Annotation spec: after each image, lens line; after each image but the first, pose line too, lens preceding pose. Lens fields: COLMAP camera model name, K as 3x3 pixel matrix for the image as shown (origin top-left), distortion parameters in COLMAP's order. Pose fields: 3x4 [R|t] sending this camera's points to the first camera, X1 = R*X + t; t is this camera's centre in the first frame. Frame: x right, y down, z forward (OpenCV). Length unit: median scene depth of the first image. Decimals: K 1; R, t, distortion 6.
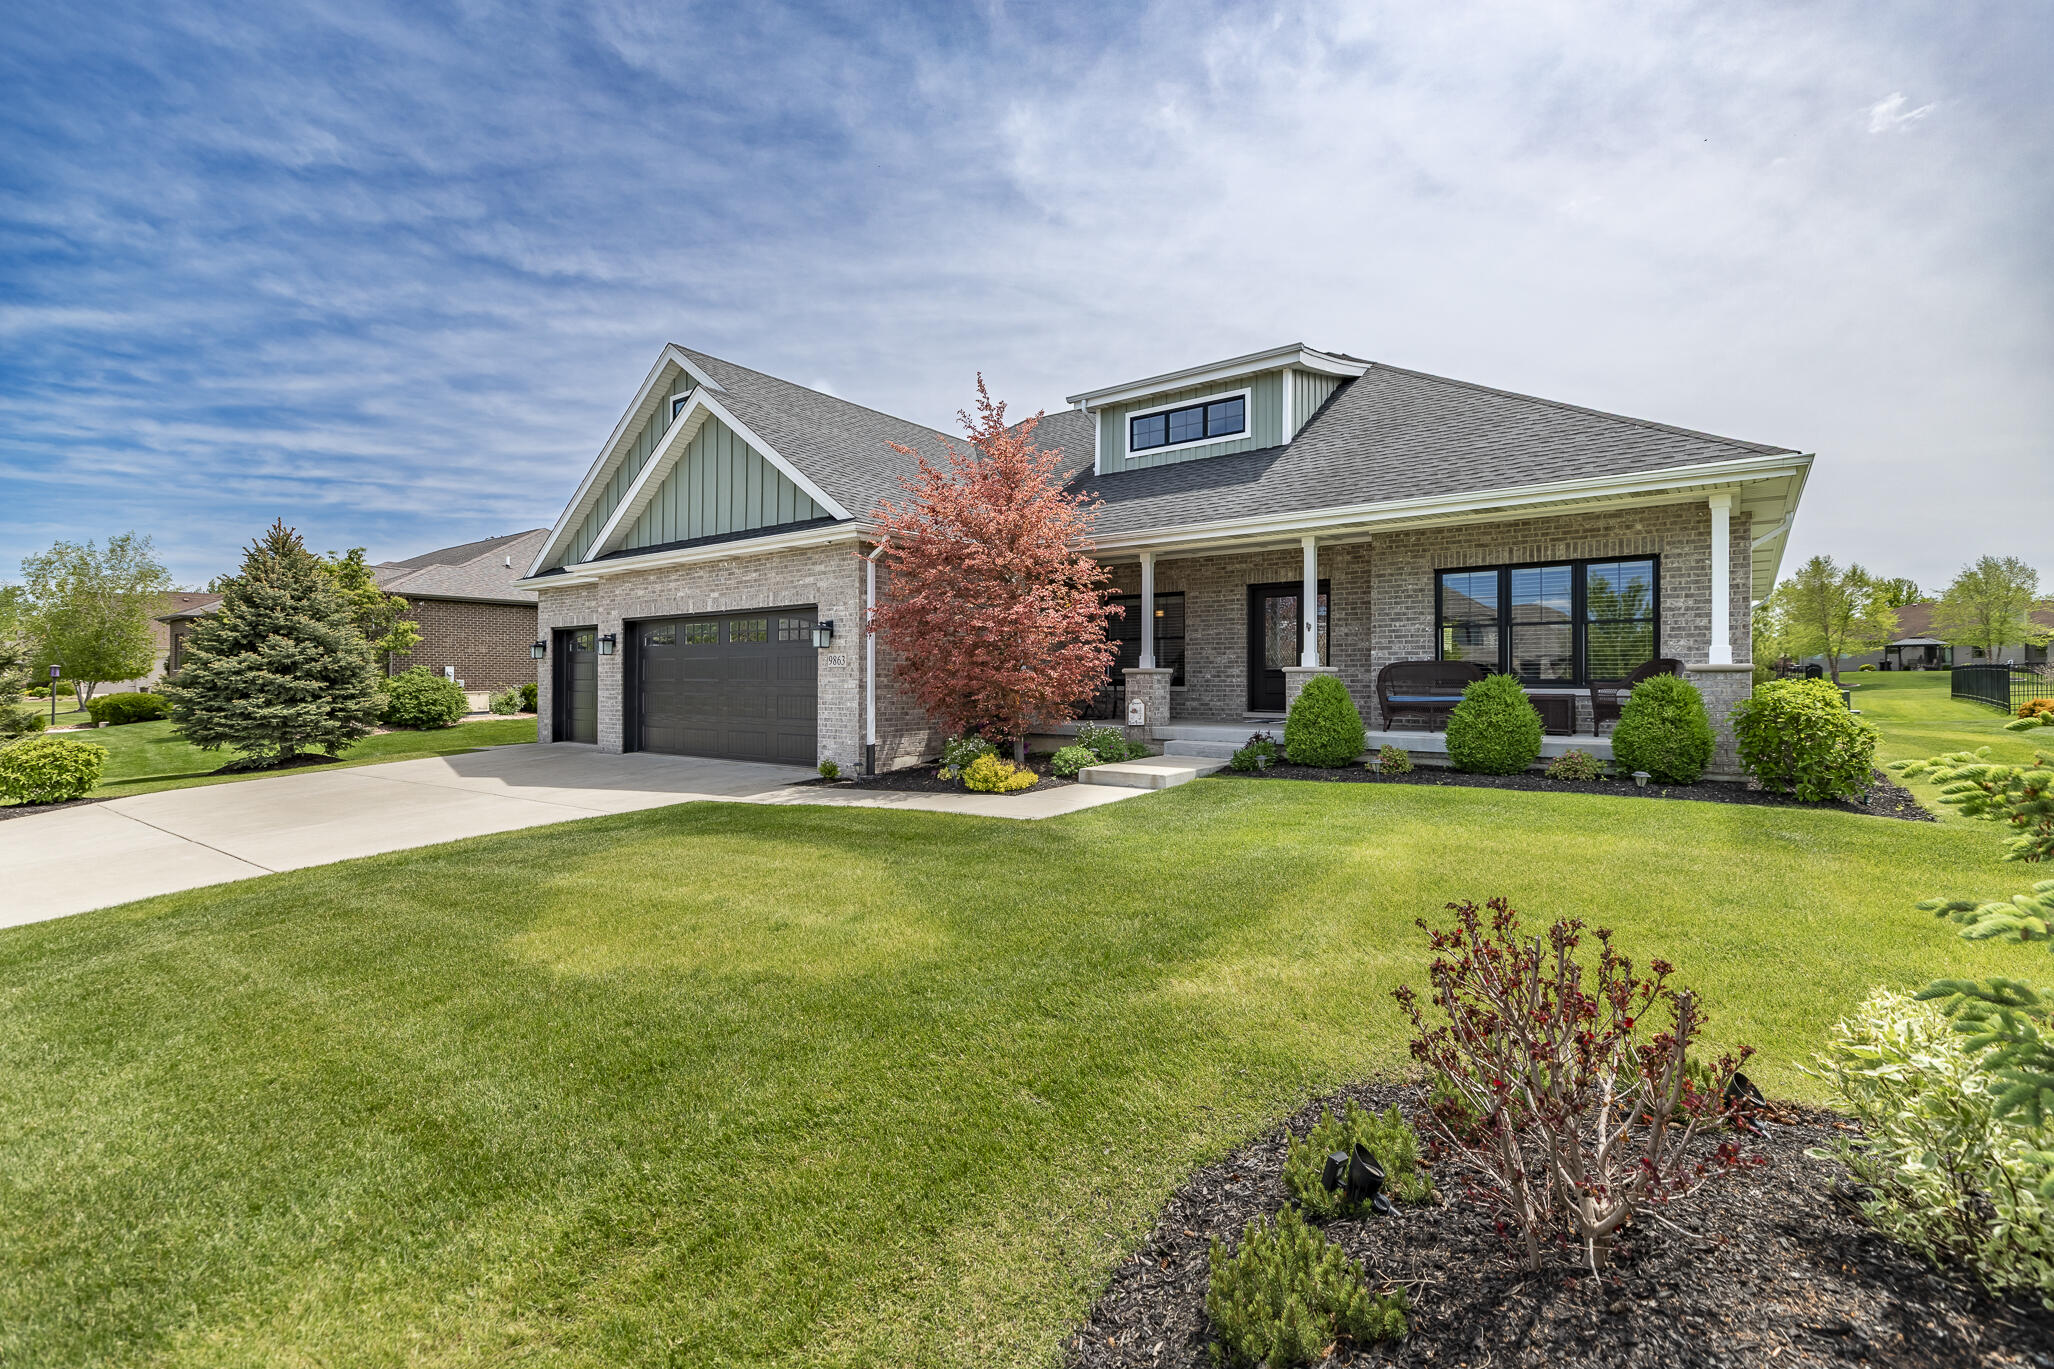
lens RADIAL K [[932.7, 0, 1022.5], [0, 932.7, 689.6], [0, 0, 1]] dist [0.017383, -0.005561]
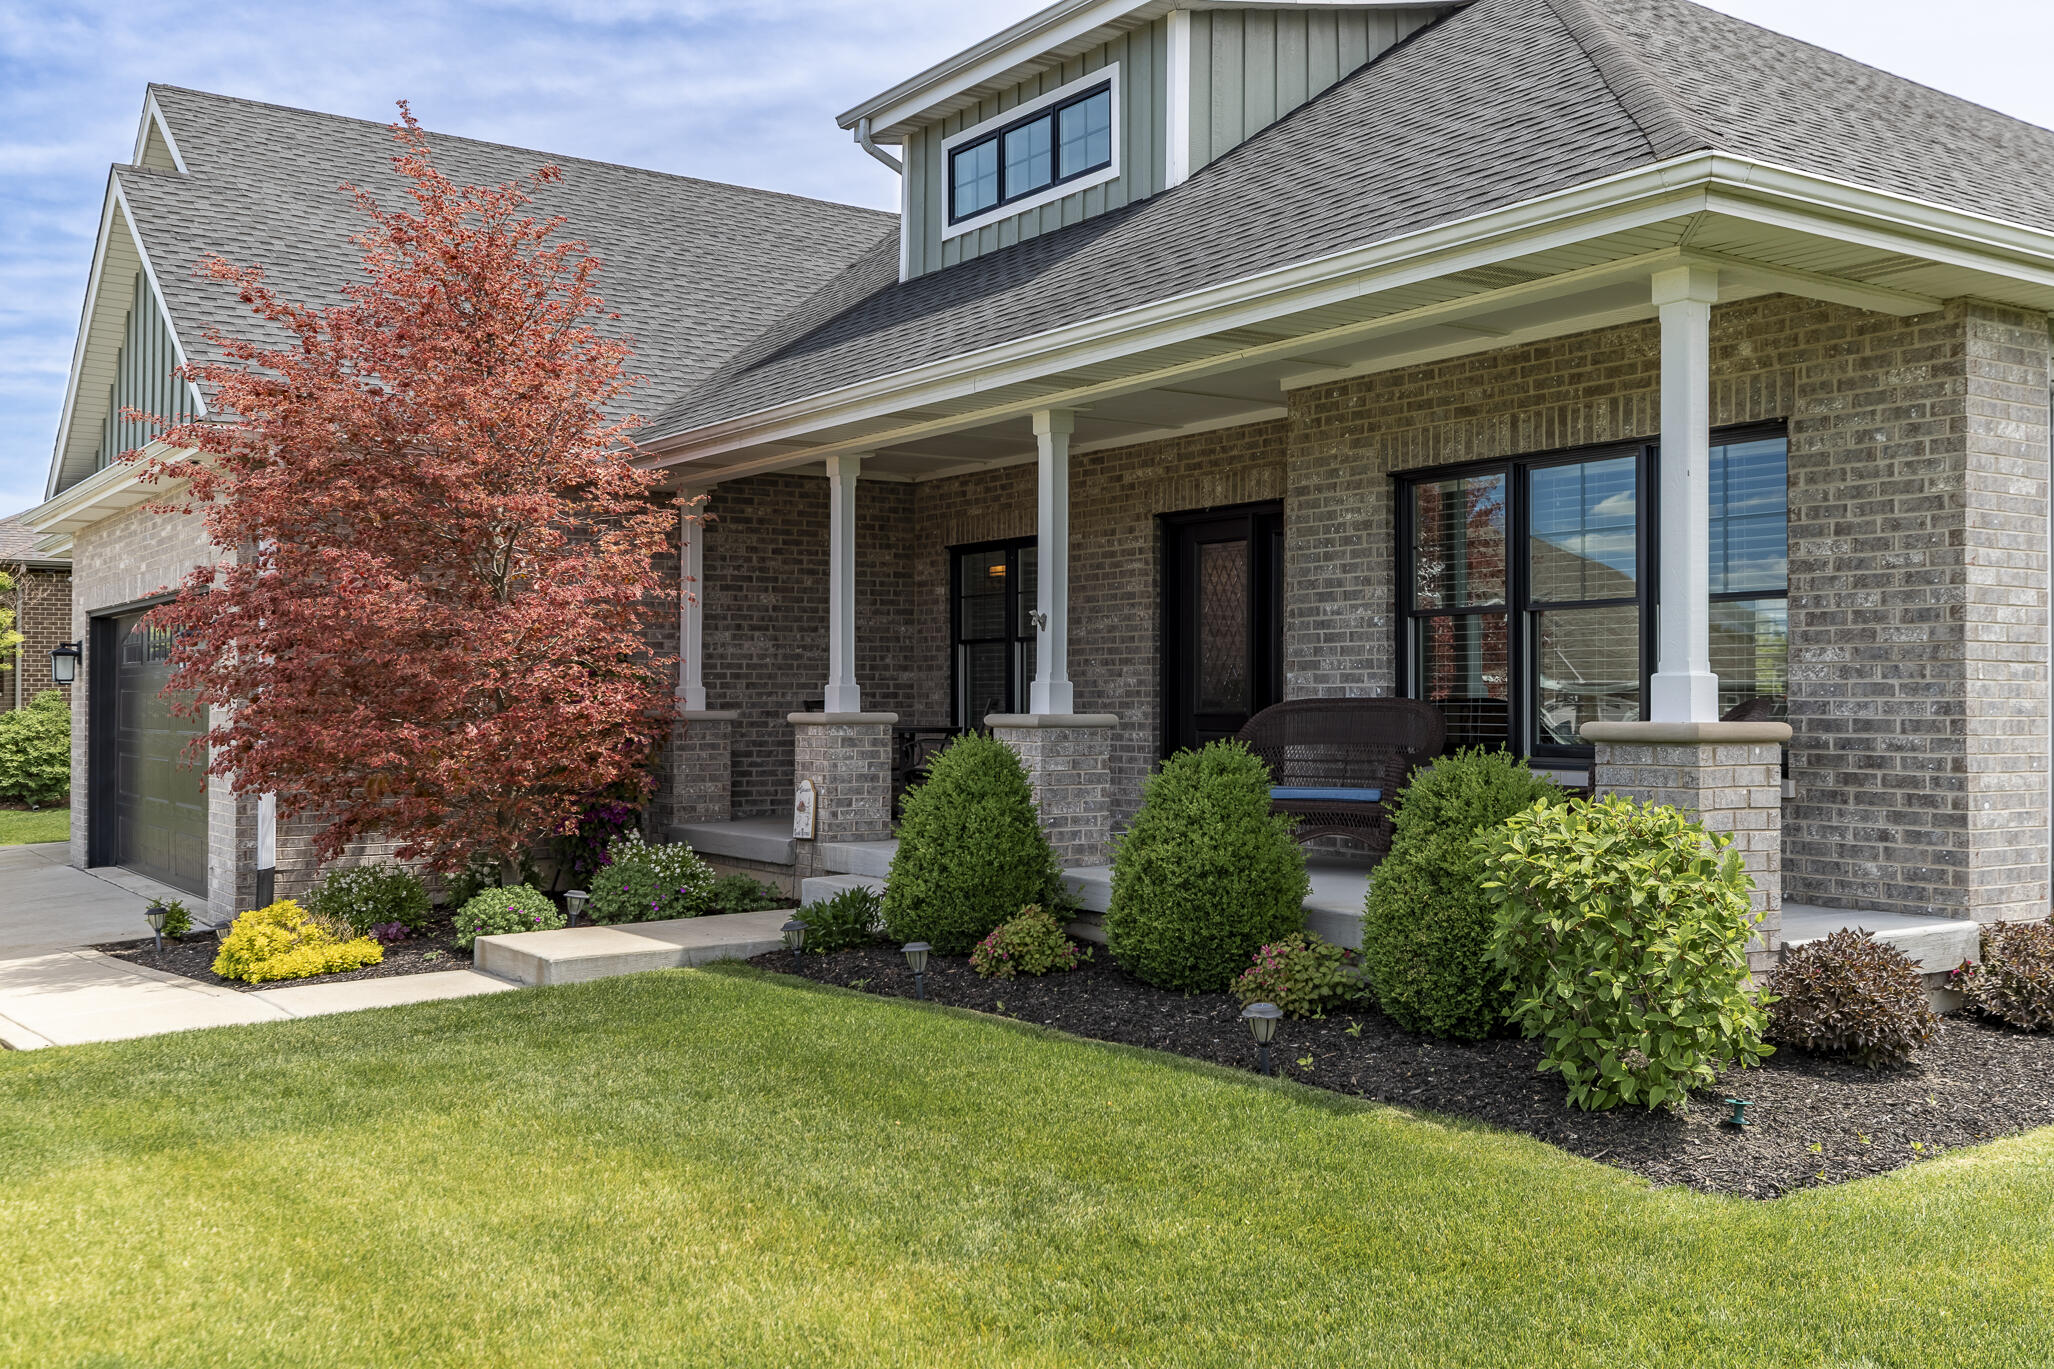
lens RADIAL K [[2001.7, 0, 1025.9], [0, 2001.7, 674.1], [0, 0, 1]] dist [0.024421, 0.000000]
pose [[0.947728, -0.005500, -0.319032, 0.454487], [-0.001651, 0.999754, -0.022139, -0.017112], [0.319075, 0.021508, 0.947485, 0.100828]]
